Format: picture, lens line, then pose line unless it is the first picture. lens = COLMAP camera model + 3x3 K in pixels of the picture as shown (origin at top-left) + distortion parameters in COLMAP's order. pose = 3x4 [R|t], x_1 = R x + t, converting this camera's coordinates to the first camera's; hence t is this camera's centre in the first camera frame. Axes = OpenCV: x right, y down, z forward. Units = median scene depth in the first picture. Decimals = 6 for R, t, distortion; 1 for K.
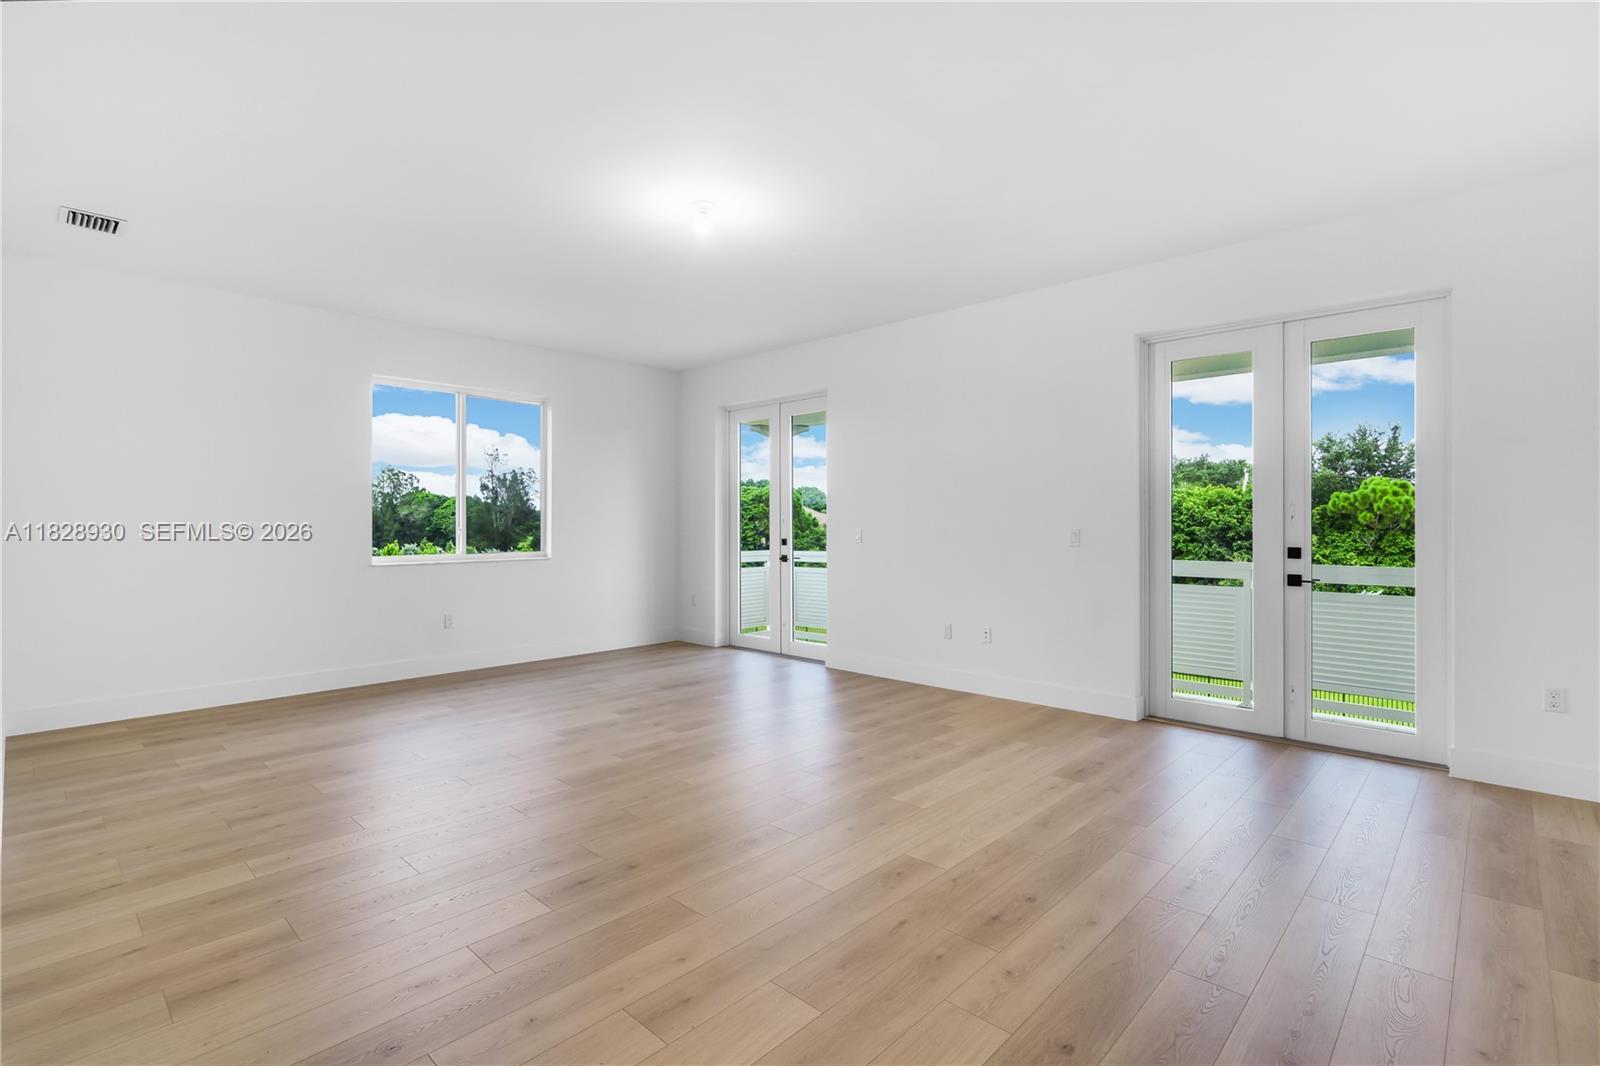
lens RADIAL K [[734.4, 0, 809.1], [0, 734.4, 526.2], [0, 0, 1]] dist [0.001696, 0.000174]
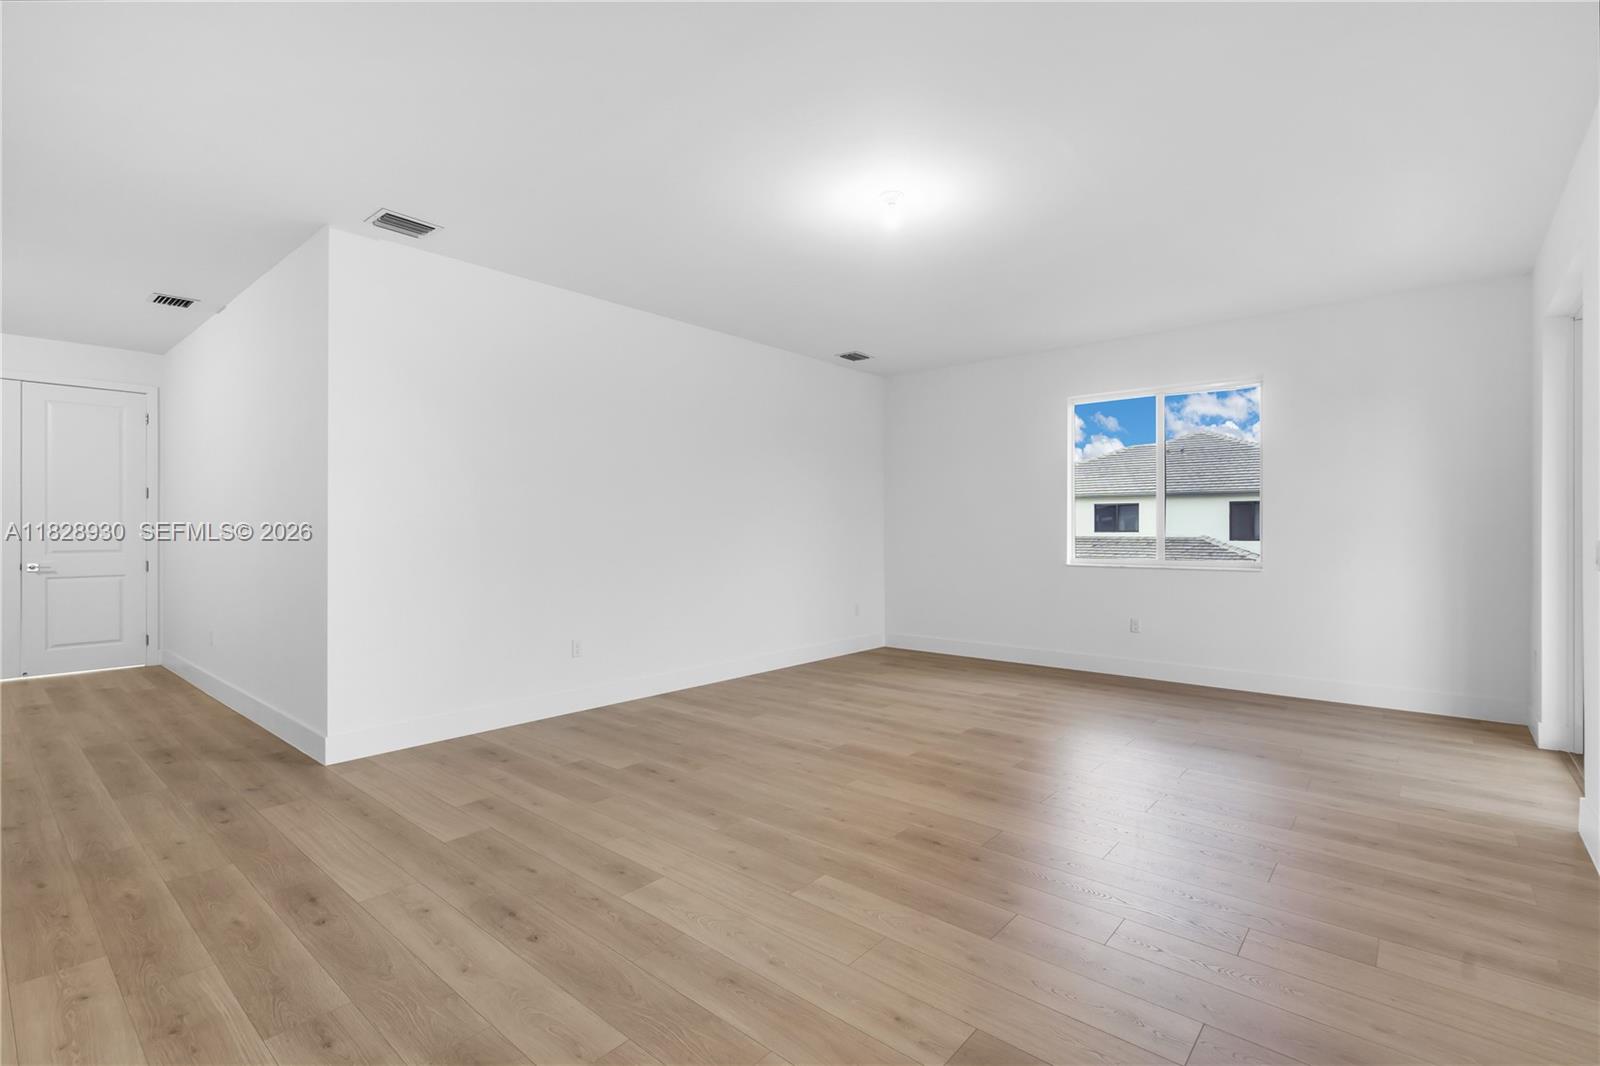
lens RADIAL K [[734.4, 0, 809.1], [0, 734.4, 526.2], [0, 0, 1]] dist [0.001696, 0.000174]
pose [[0.050340, -0.005327, -0.998718, 0.861583], [-0.002794, 0.999981, -0.005475, 0.002531], [0.998728, 0.003066, 0.050324, 0.907604]]
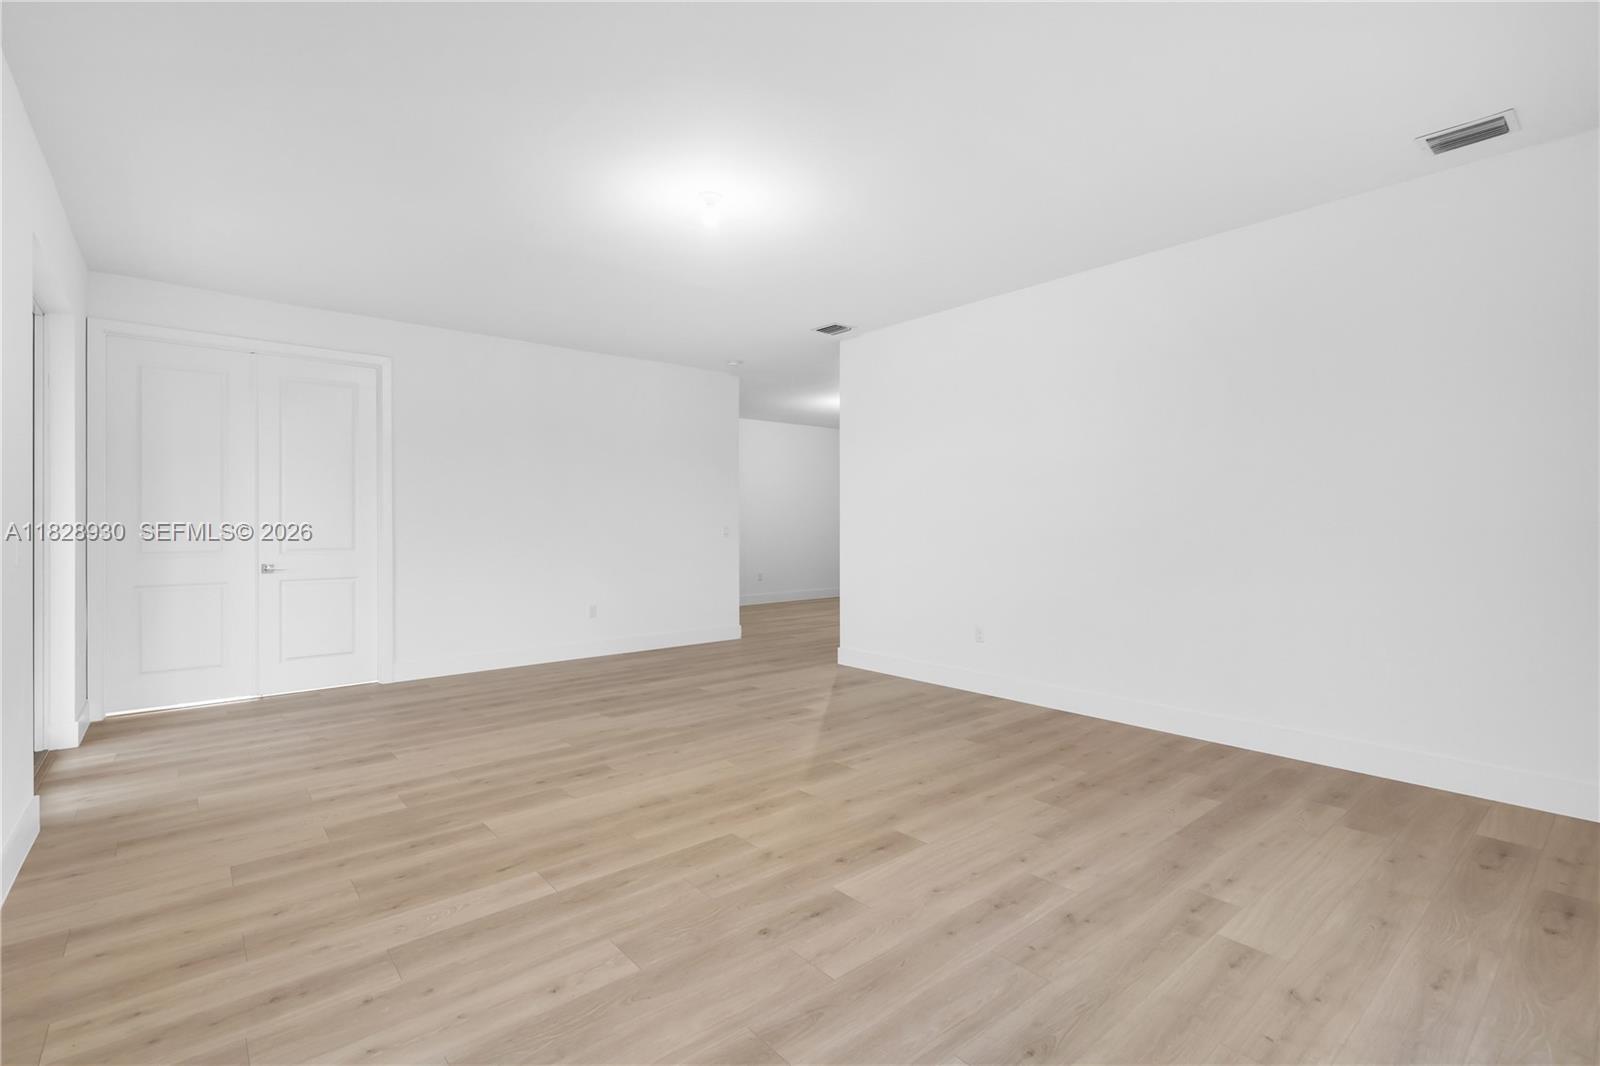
lens RADIAL K [[734.4, 0, 809.1], [0, 734.4, 526.2], [0, 0, 1]] dist [0.001696, 0.000174]
pose [[-0.993668, 0.005651, 0.112217, -0.410234], [0.005926, 0.999980, 0.002118, -0.000014], [-0.112203, 0.002769, -0.993681, 2.100812]]
